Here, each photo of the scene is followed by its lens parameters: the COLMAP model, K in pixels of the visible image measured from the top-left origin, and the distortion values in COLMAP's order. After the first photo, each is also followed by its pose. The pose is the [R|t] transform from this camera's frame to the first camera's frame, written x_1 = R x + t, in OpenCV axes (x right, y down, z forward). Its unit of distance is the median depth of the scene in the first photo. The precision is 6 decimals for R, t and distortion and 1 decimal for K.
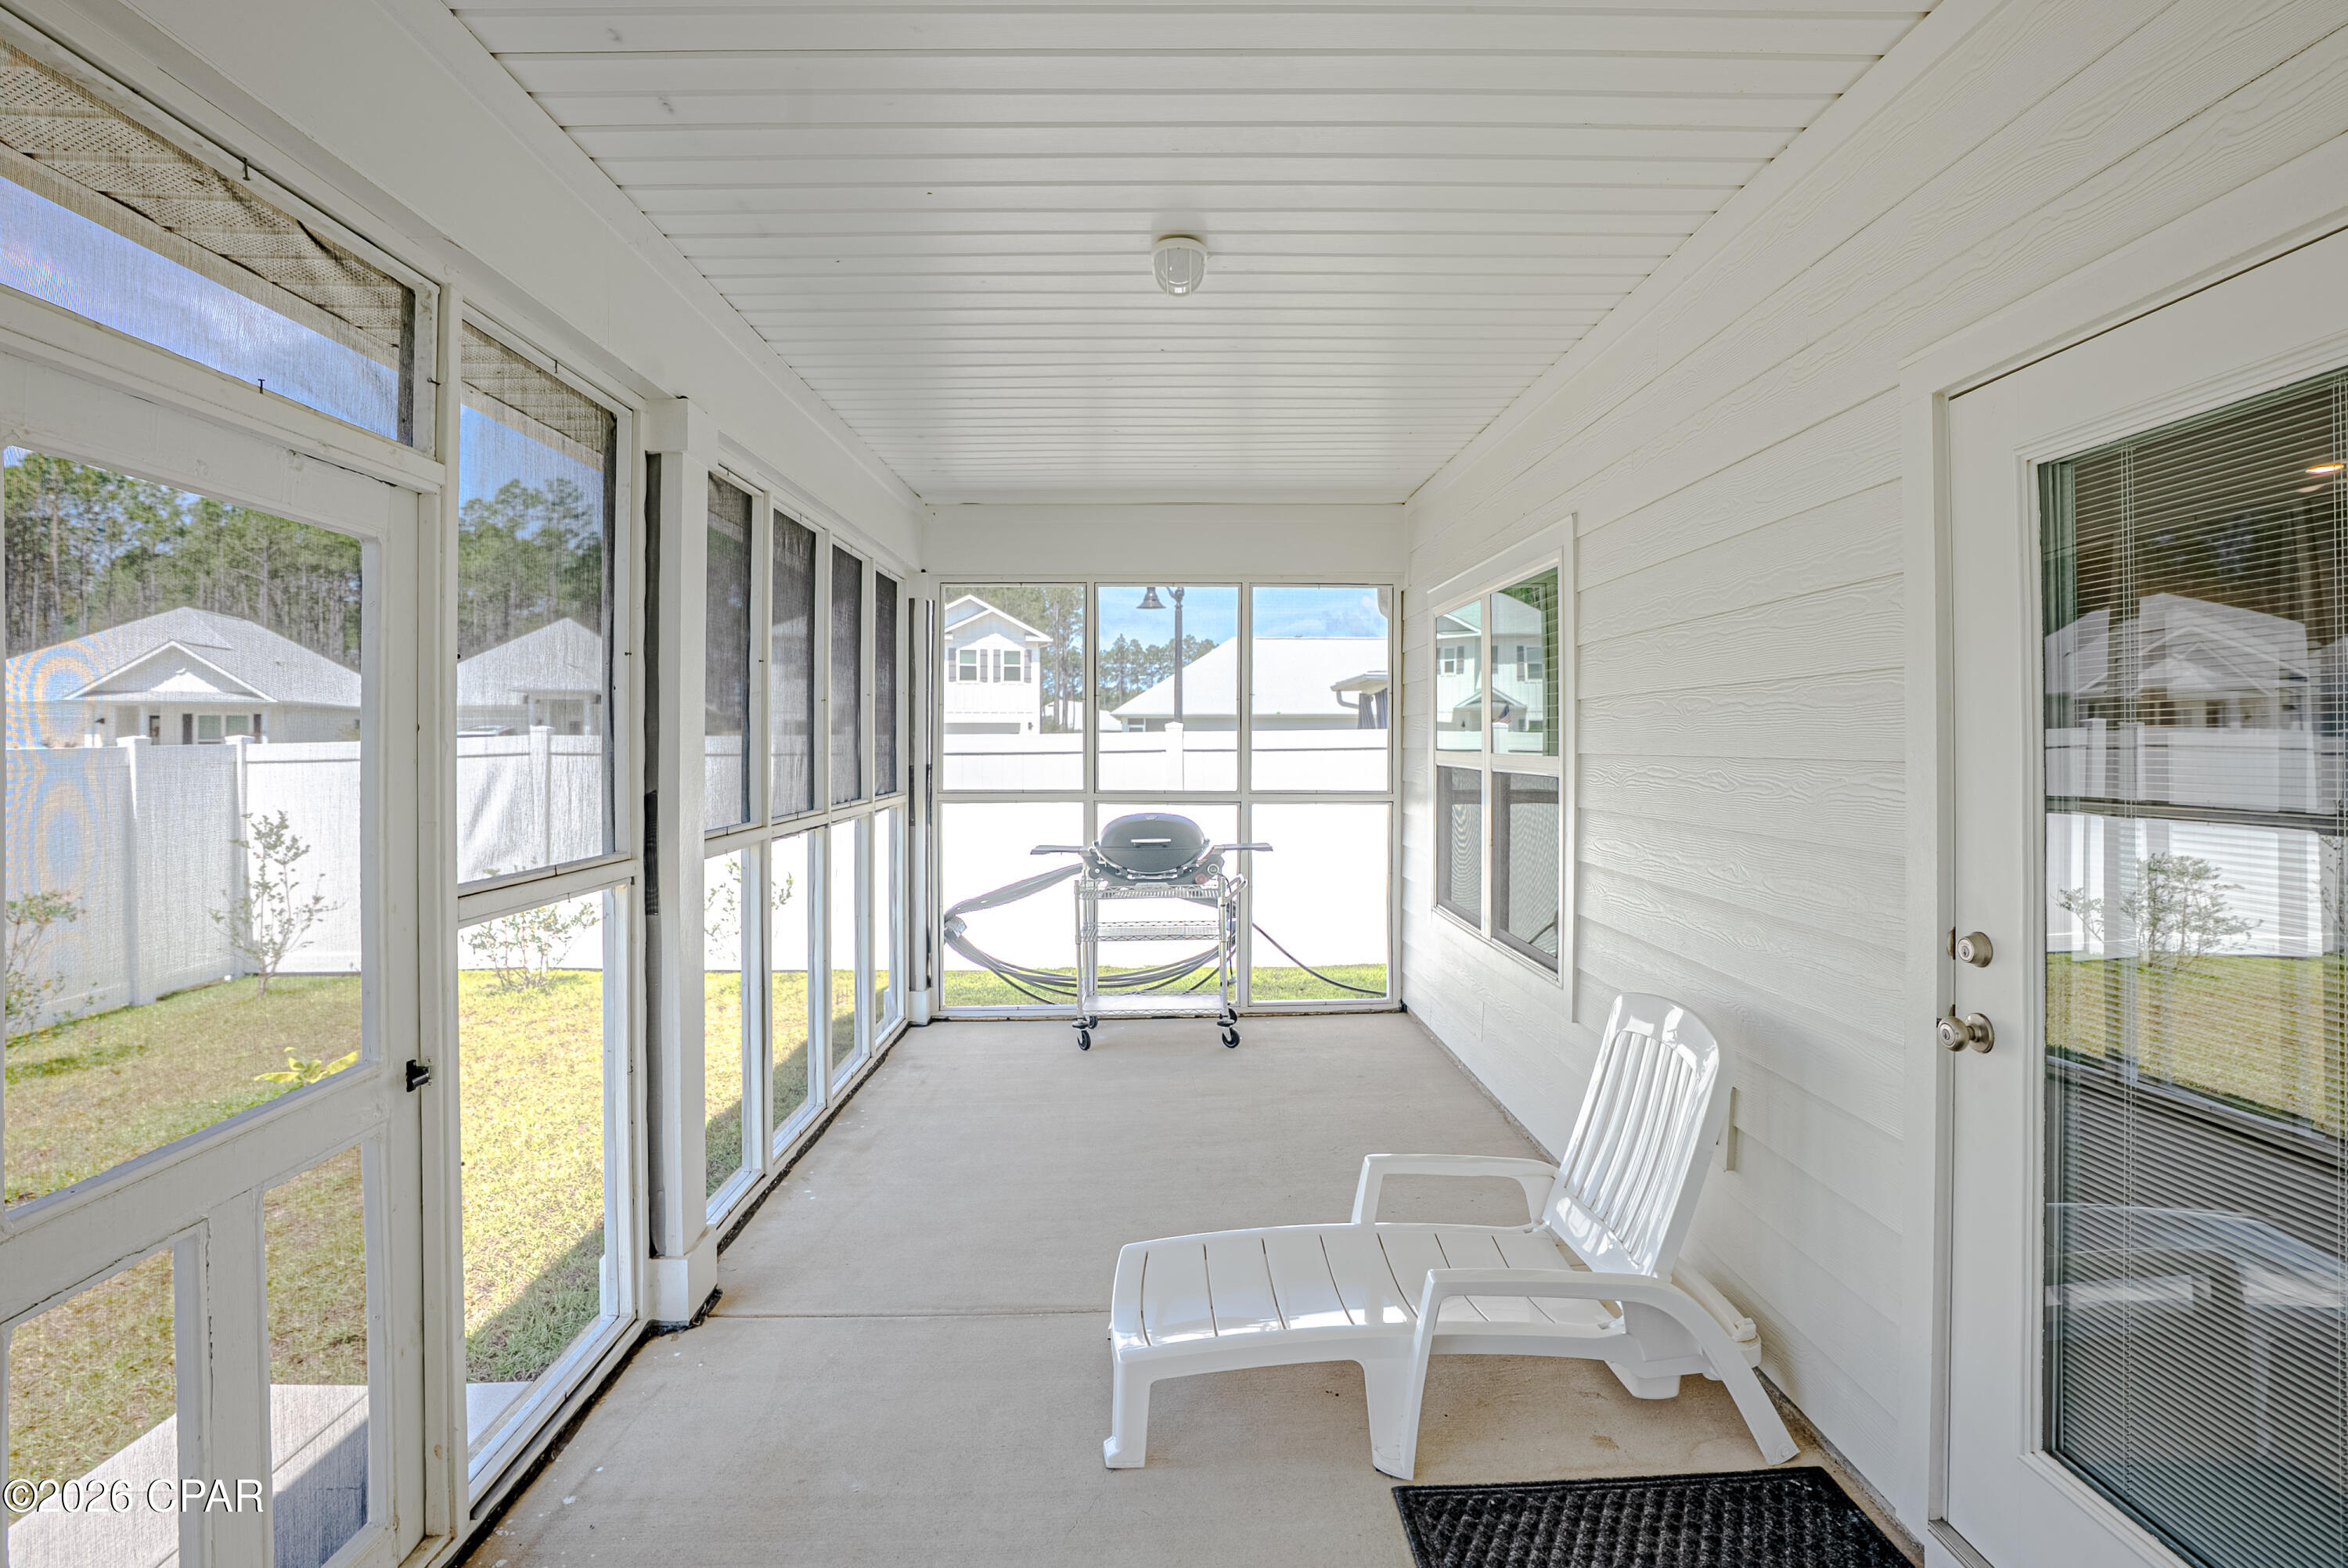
lens RADIAL K [[1147.4, 0, 1182.0], [0, 1147.4, 724.9], [0, 0, 1]] dist [-0.075105, 0.030827]
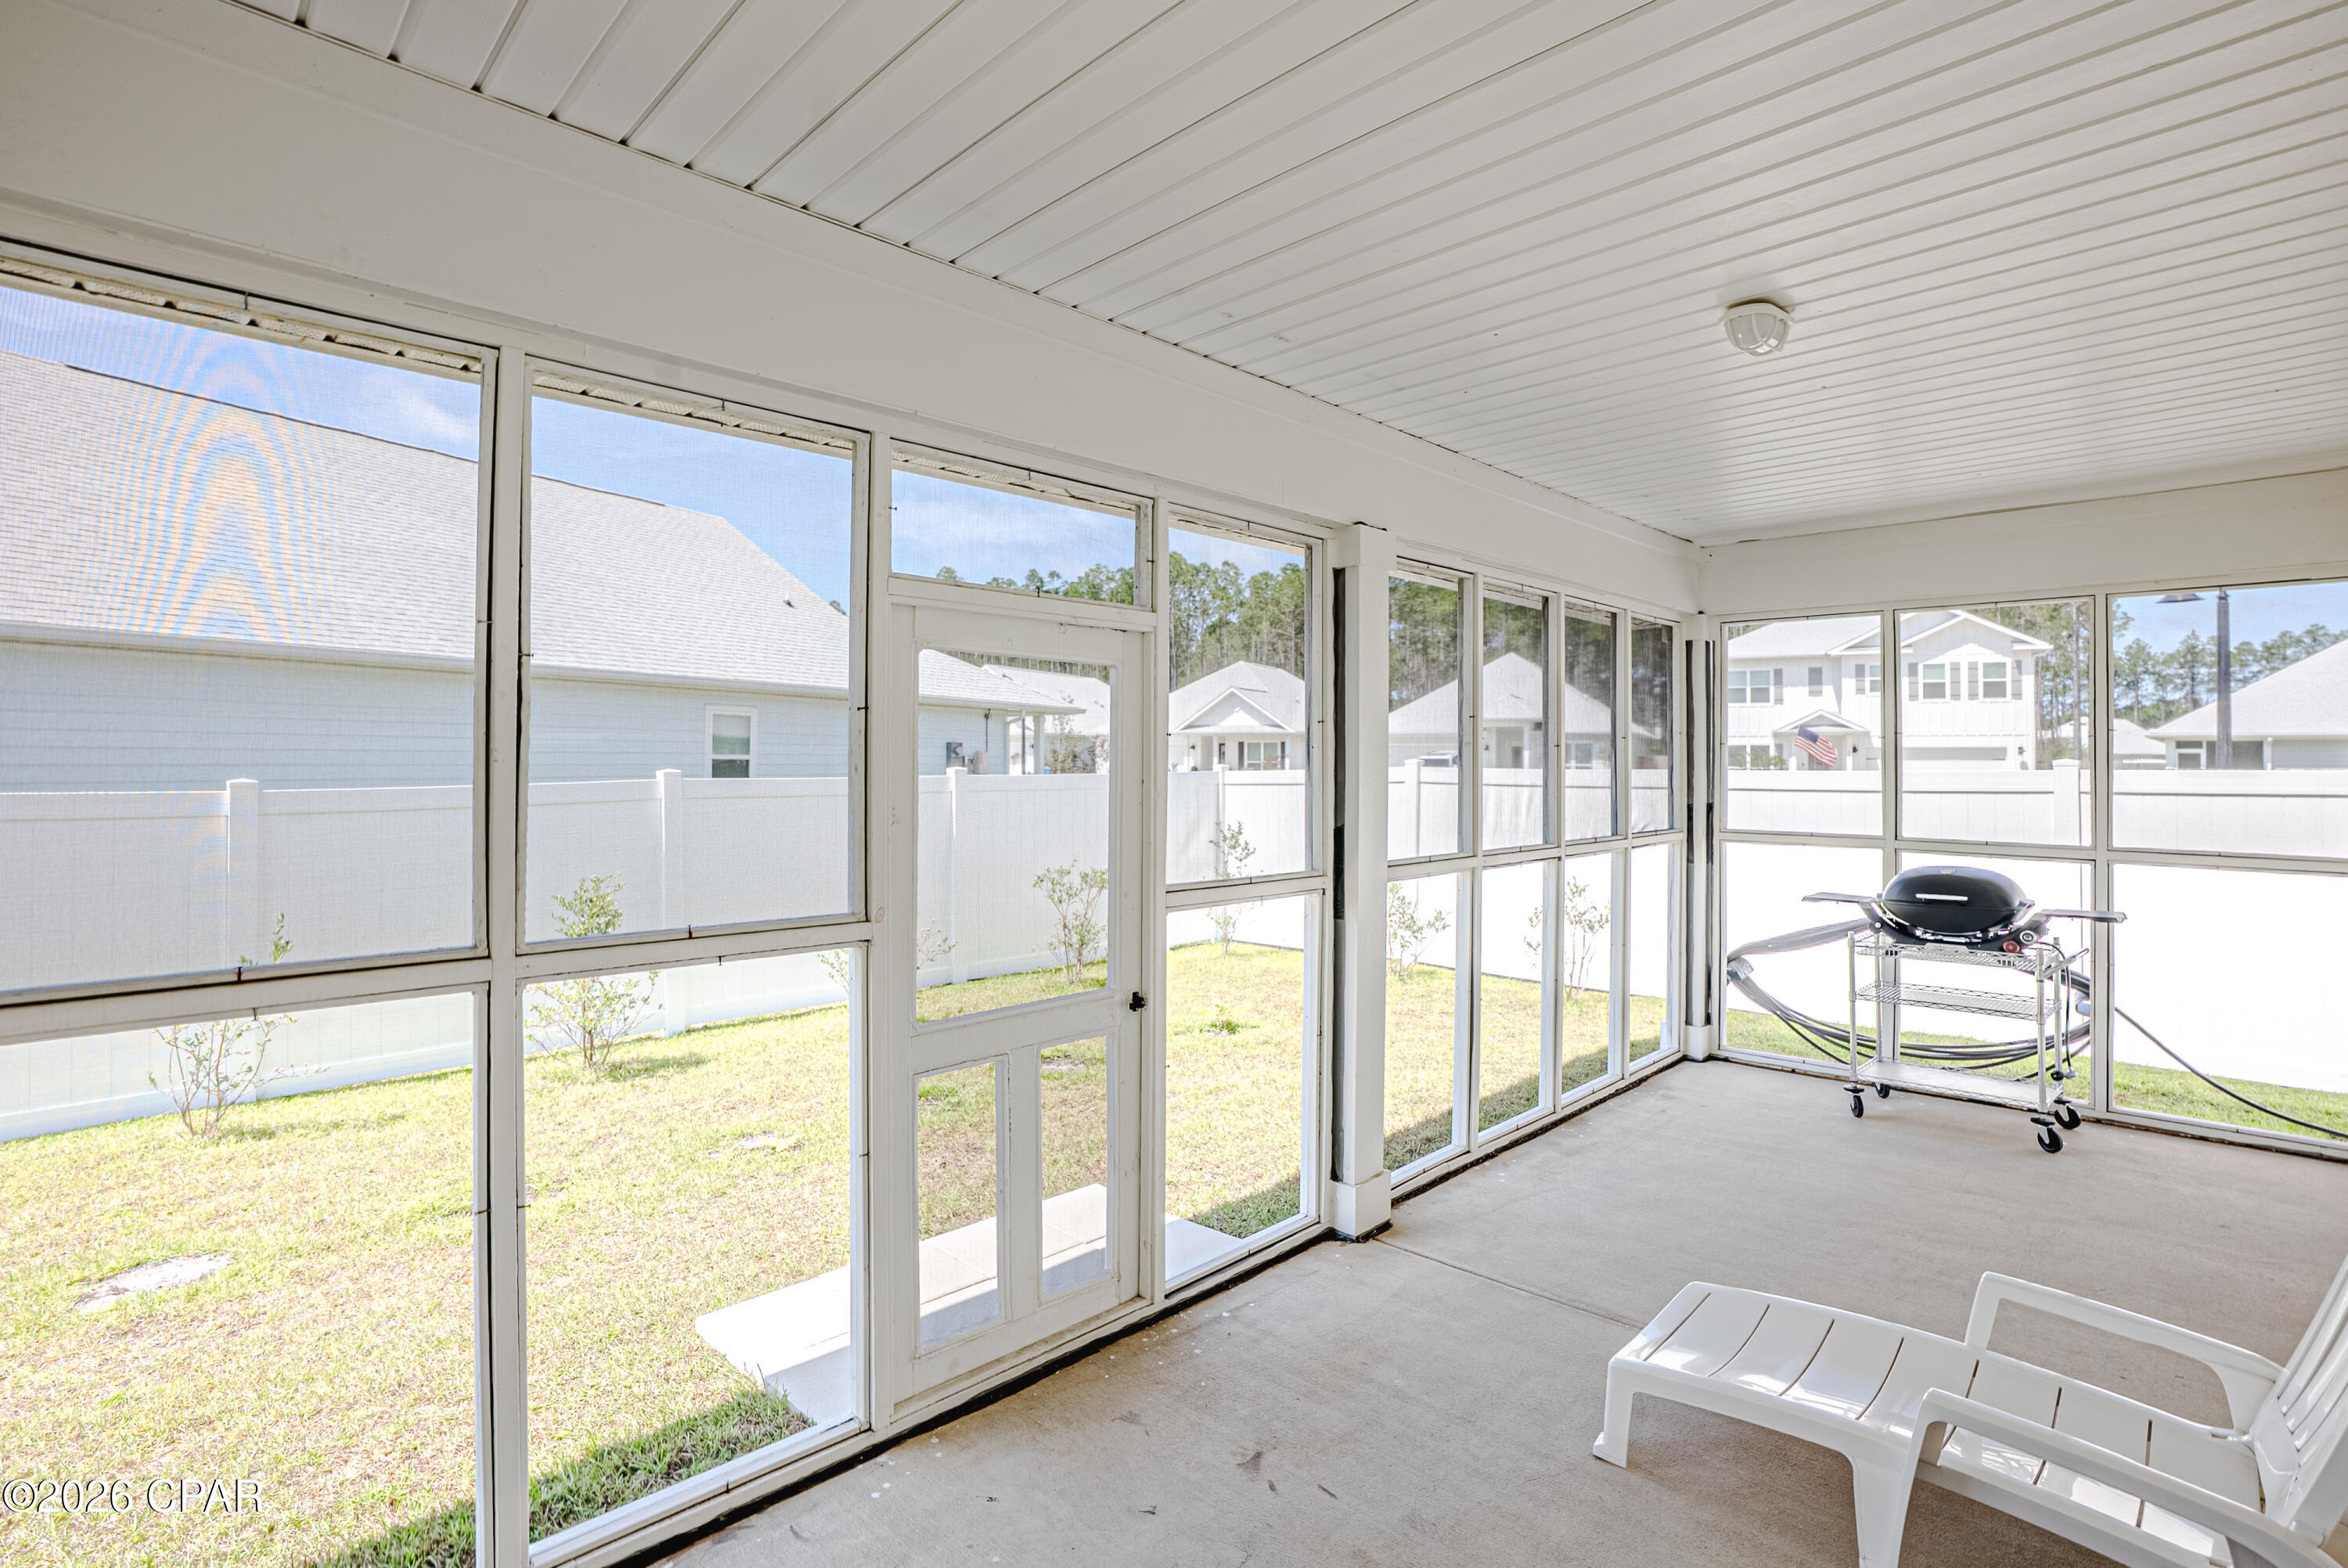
lens RADIAL K [[1147.4, 0, 1182.0], [0, 1147.4, 724.9], [0, 0, 1]] dist [-0.075105, 0.030827]
pose [[0.690294, -0.013996, -0.723394, 0.182086], [0.000365, 0.999819, -0.018996, -0.016115], [0.723529, 0.012849, 0.690174, -0.027719]]
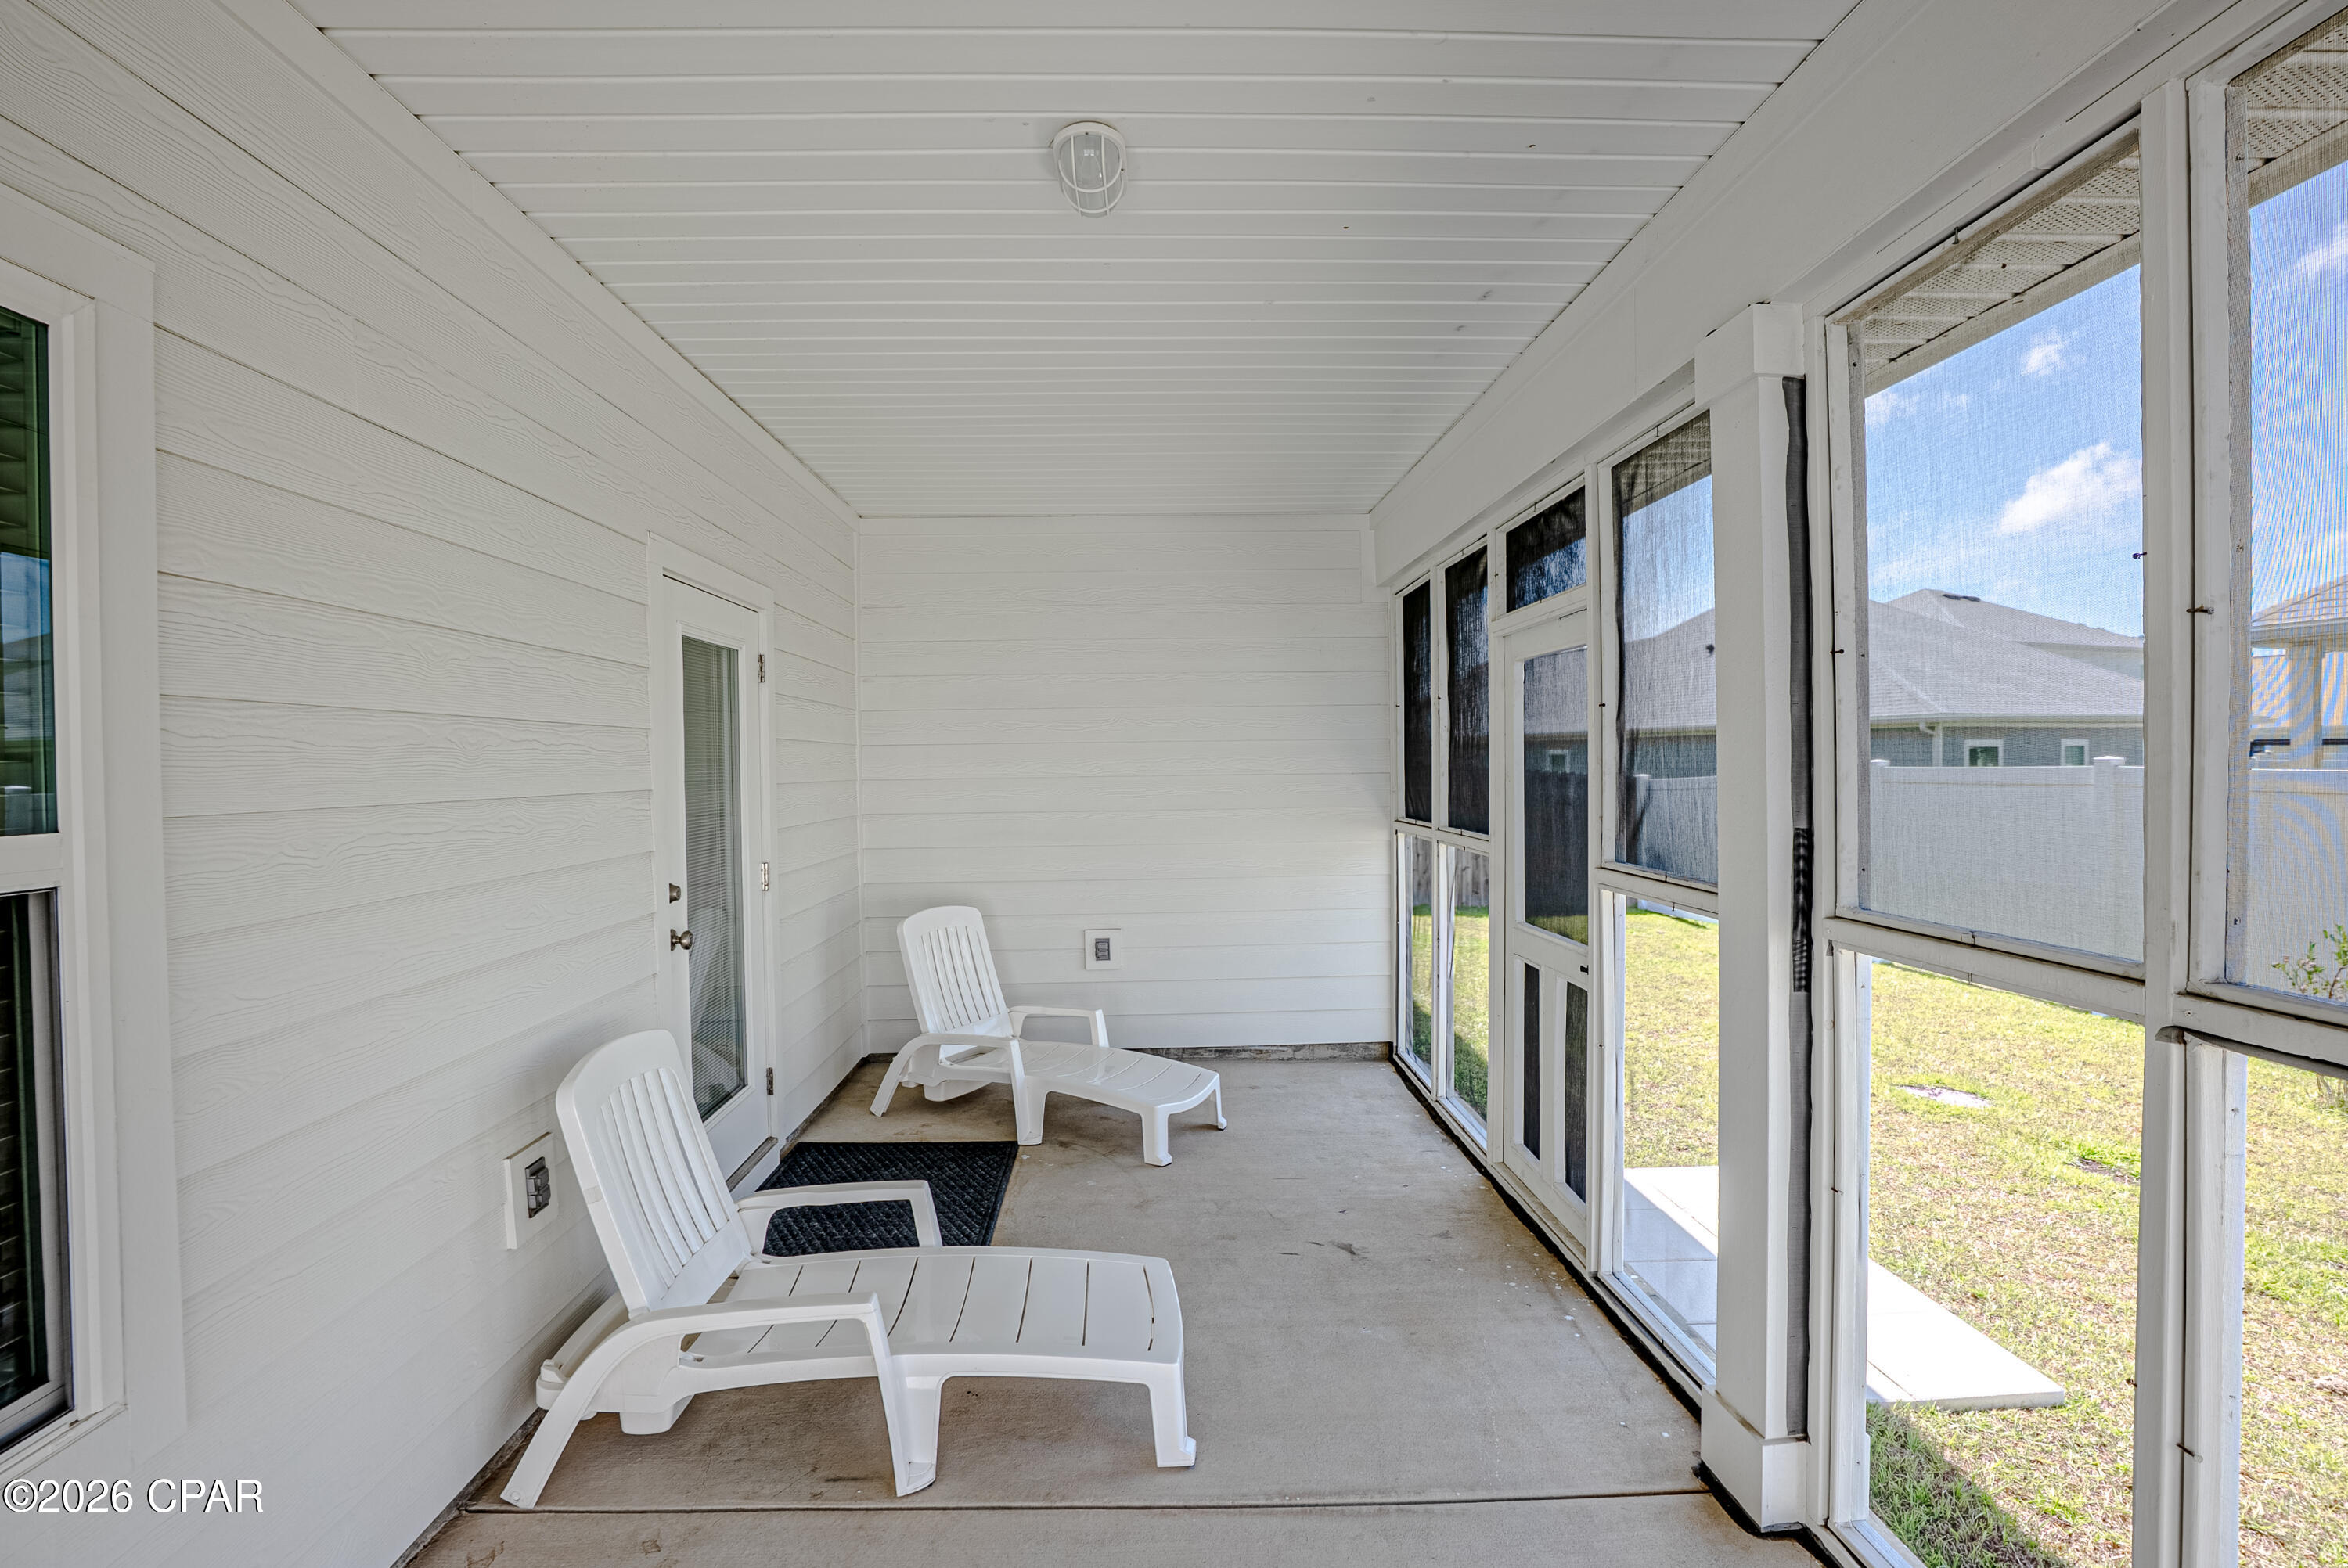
lens RADIAL K [[1147.4, 0, 1182.0], [0, 1147.4, 724.9], [0, 0, 1]] dist [-0.075105, 0.030827]
pose [[-0.999840, 0.016402, 0.007179, -0.035453], [0.016016, 0.998573, -0.050954, 0.011775], [-0.008004, -0.050831, -0.998675, 0.906270]]
